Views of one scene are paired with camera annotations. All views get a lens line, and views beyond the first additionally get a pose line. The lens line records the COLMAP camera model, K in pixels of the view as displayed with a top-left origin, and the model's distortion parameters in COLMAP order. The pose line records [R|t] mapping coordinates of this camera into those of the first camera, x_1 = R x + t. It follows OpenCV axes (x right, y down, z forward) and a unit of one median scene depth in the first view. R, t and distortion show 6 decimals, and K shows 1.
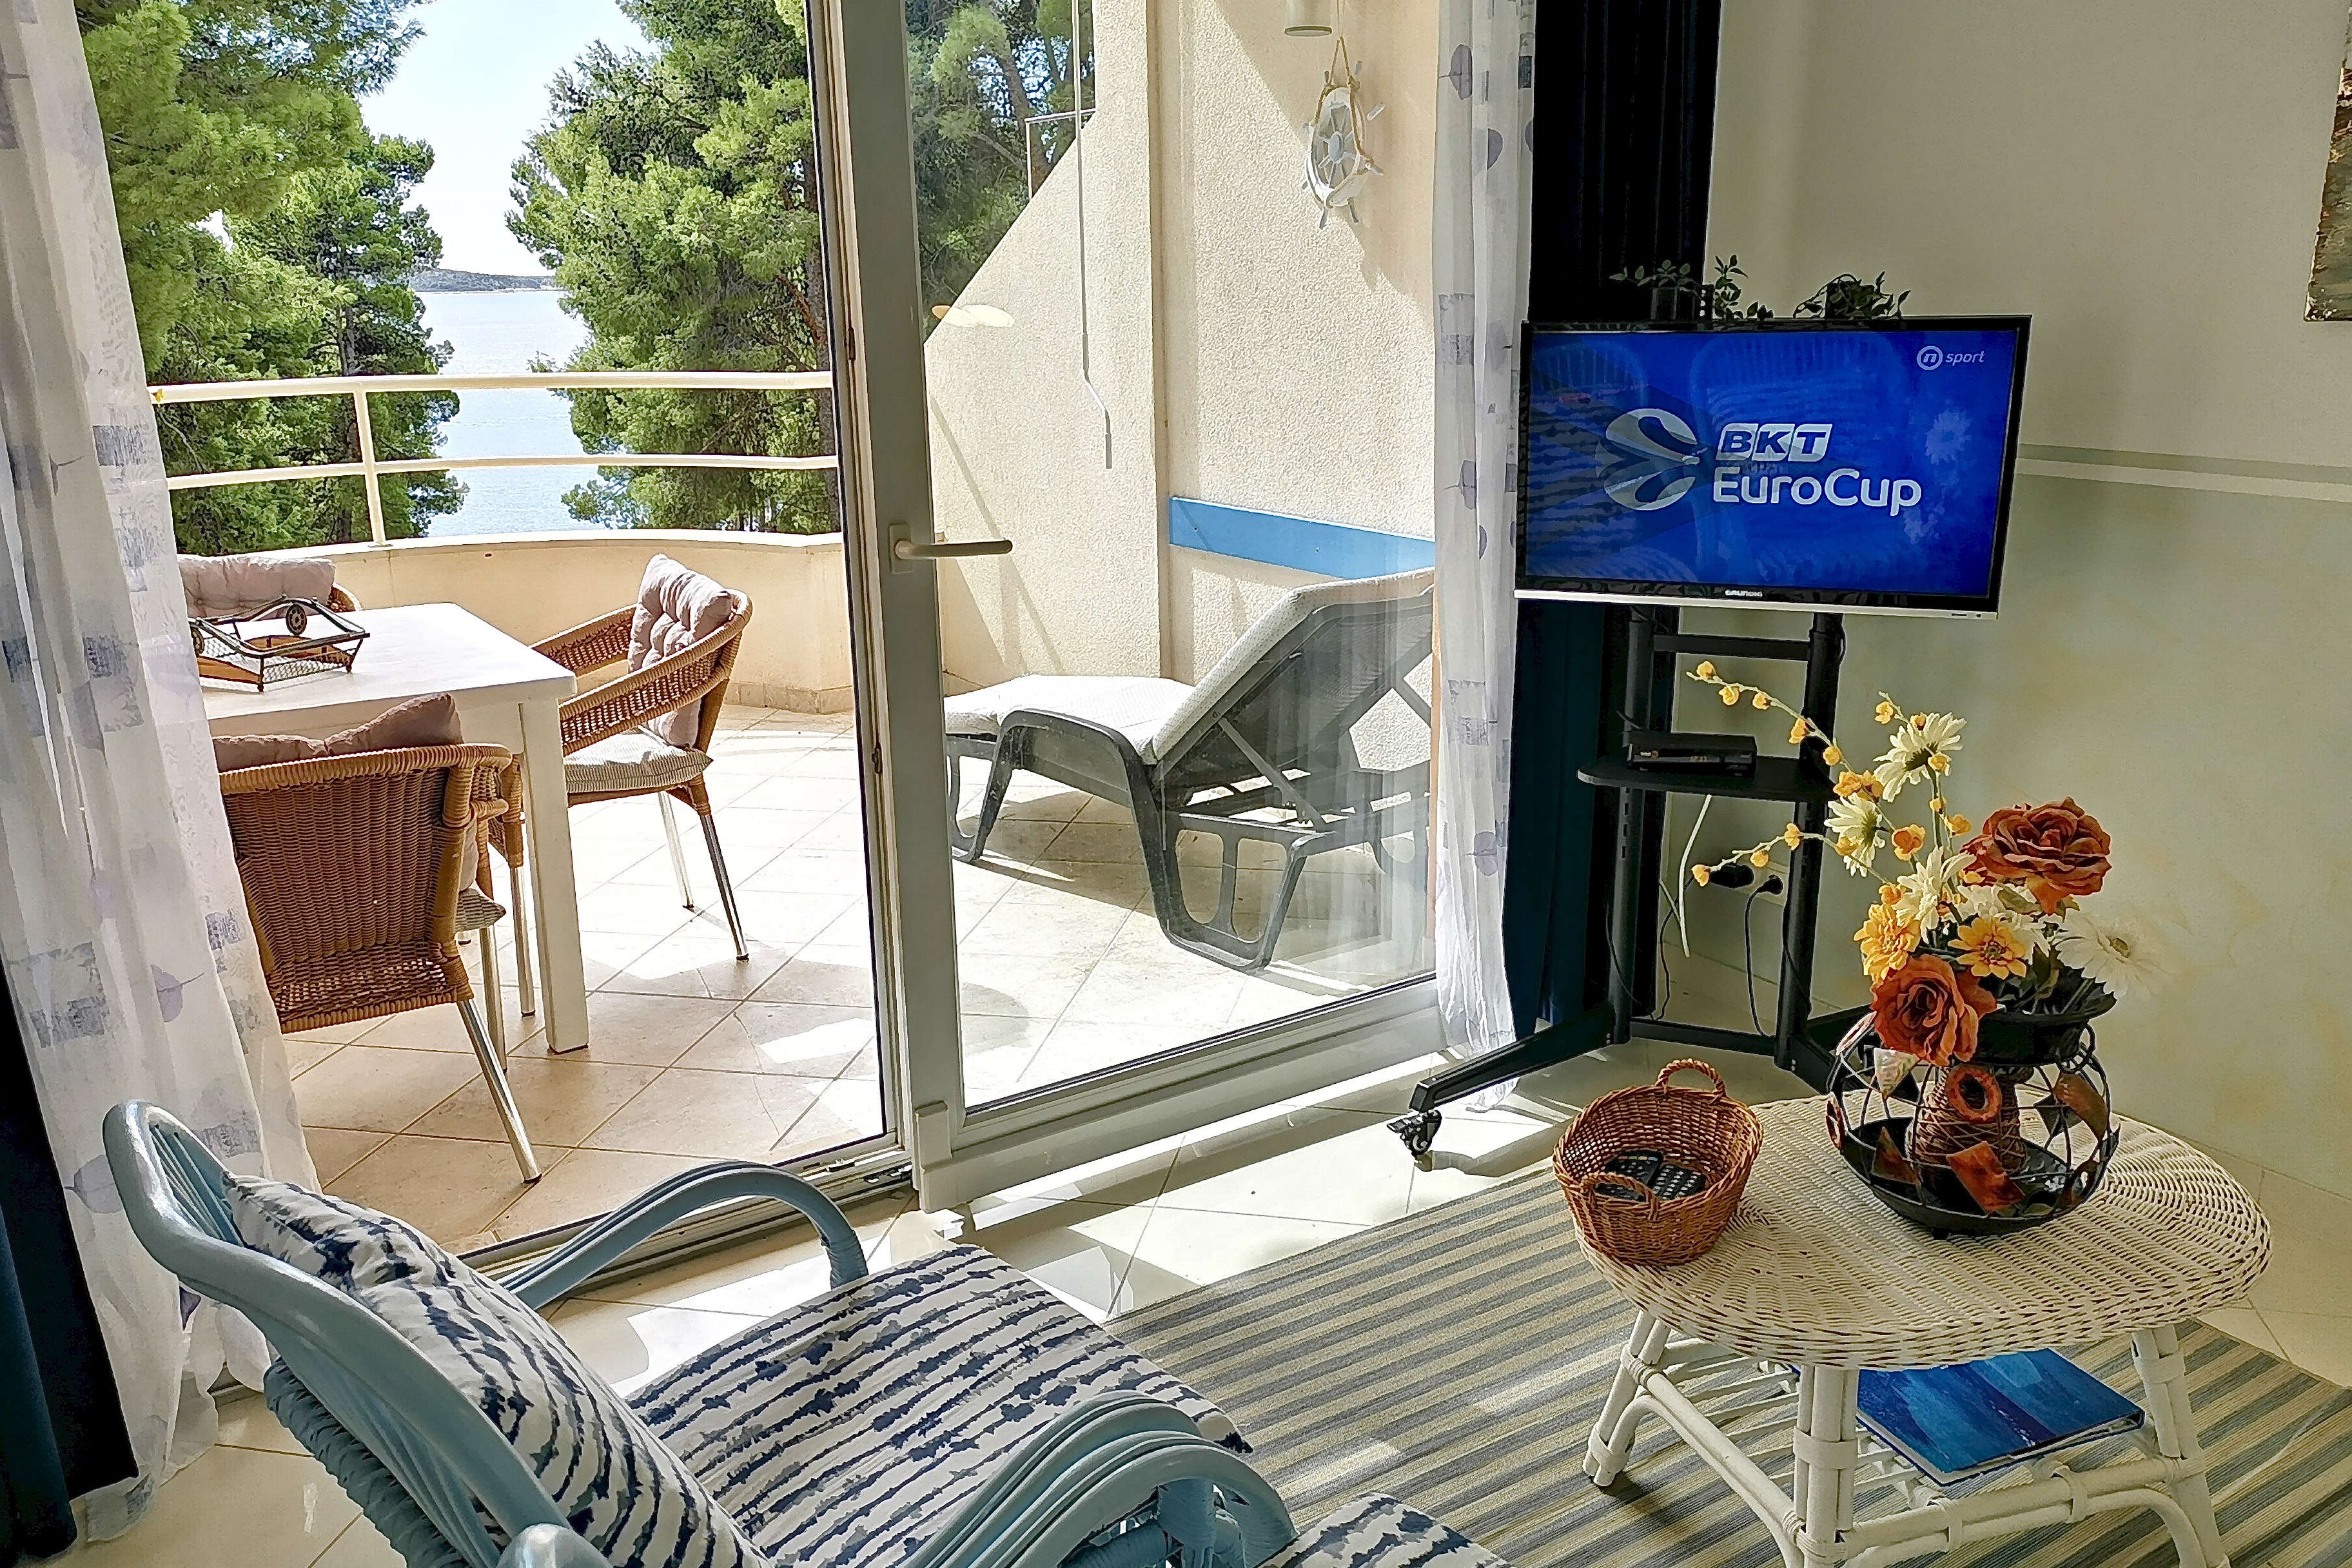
lens RADIAL K [[1872.7, 0, 1178.7], [0, 1872.7, 809.2], [0, 0, 1]] dist [0.077445, -0.082174]
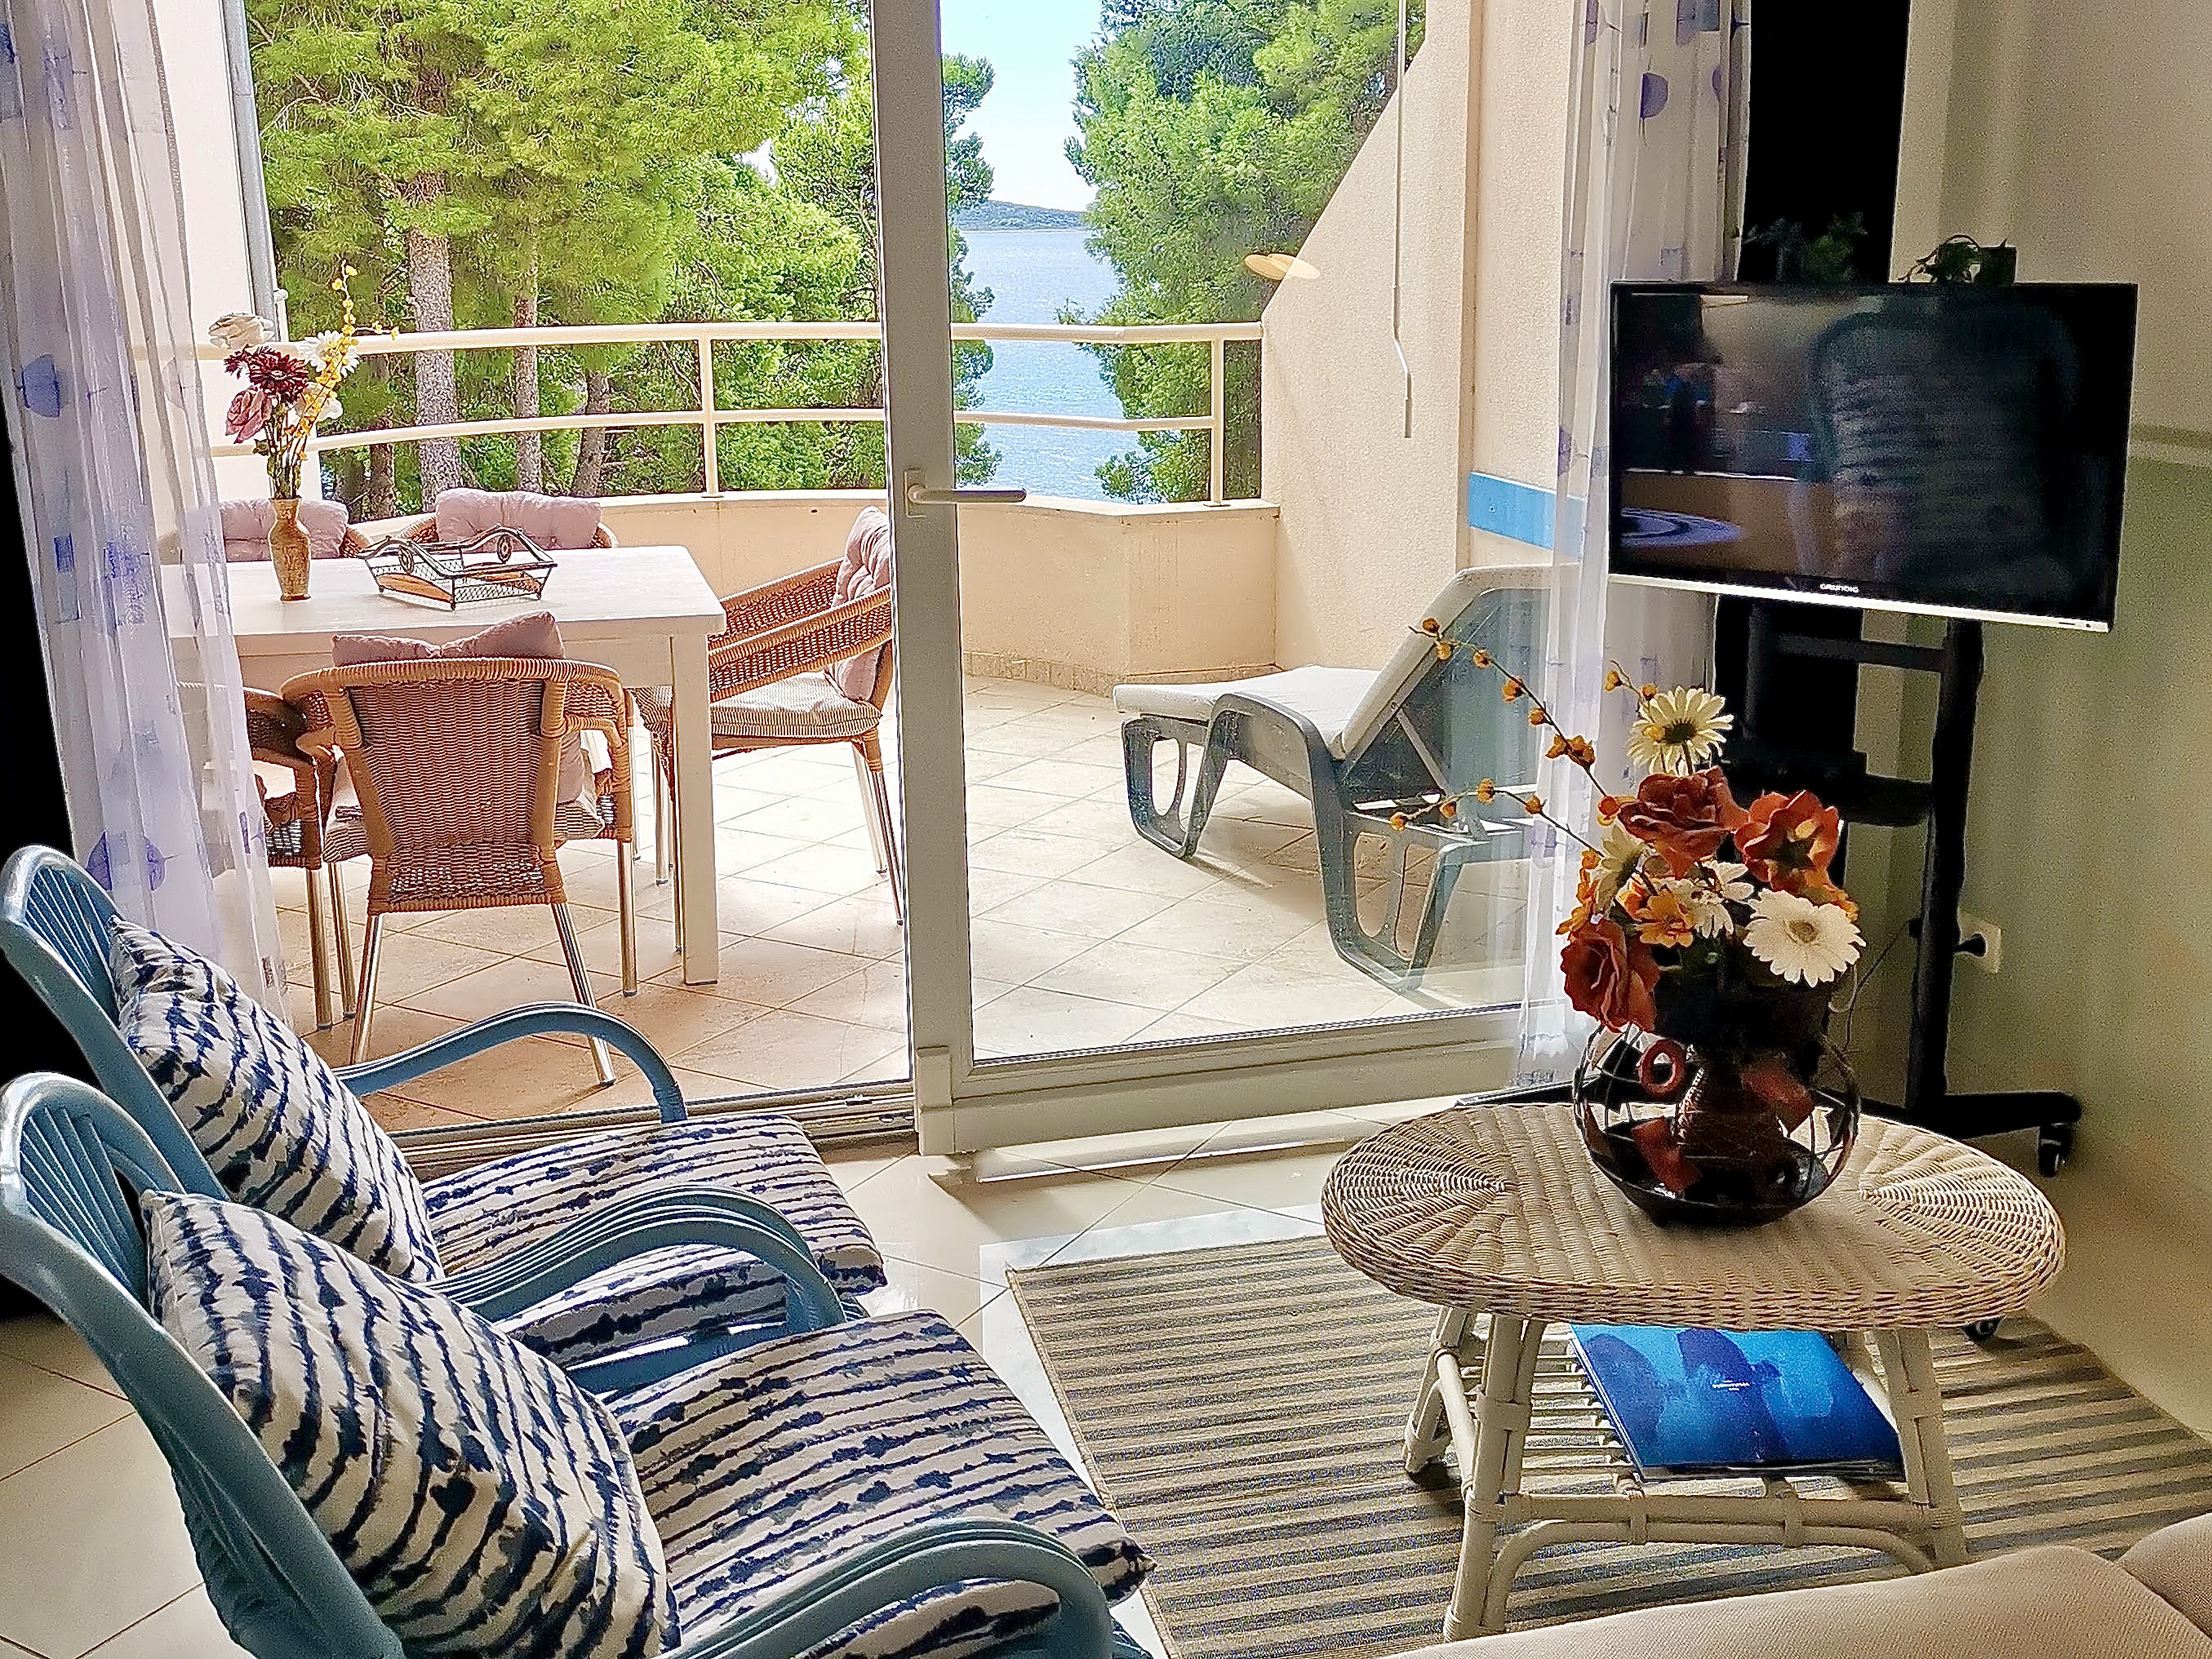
lens RADIAL K [[2406.1, 0, 1106.0], [0, 2406.1, 829.5], [0, 0, 1]] dist [0.077618, -0.029283]
pose [[0.942025, 0.087474, -0.323939, 0.271484], [-0.095134, 0.995433, -0.007854, 0.031594], [0.321773, 0.038217, 0.946045, -0.146973]]
